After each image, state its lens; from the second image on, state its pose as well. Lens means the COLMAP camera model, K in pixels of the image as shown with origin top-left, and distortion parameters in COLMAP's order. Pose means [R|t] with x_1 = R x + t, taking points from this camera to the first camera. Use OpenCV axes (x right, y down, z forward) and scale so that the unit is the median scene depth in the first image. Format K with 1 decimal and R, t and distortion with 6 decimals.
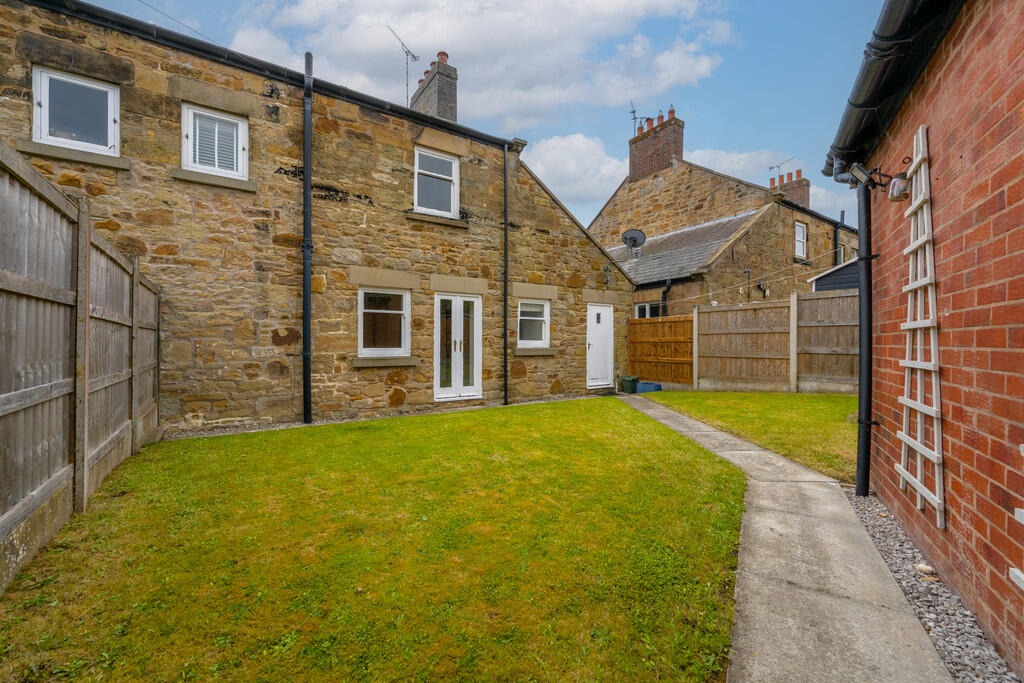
lens RADIAL K [[418.6, 0, 510.0], [0, 418.6, 341.5], [0, 0, 1]] dist [-0.002460, -0.000626]
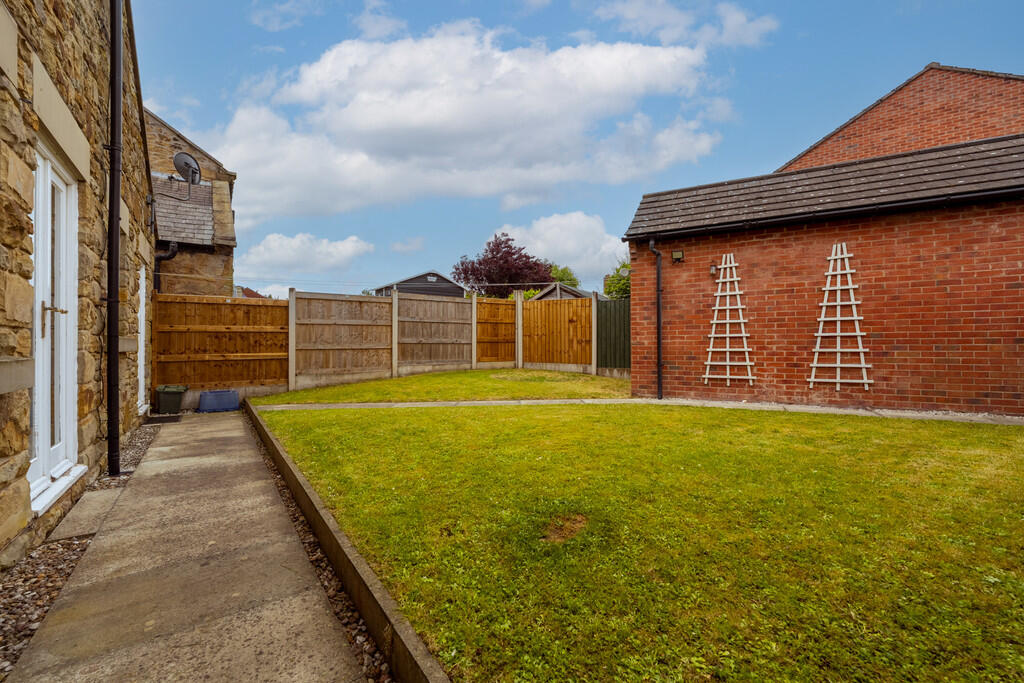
lens RADIAL K [[418.6, 0, 507.7], [0, 418.6, 339.4], [0, 0, 1]] dist [-0.002460, -0.000626]
pose [[-0.050032, 0.006692, 0.998725, -0.450324], [0.002168, 0.999976, -0.006592, 0.022485], [-0.998745, 0.001835, -0.050045, 0.665517]]
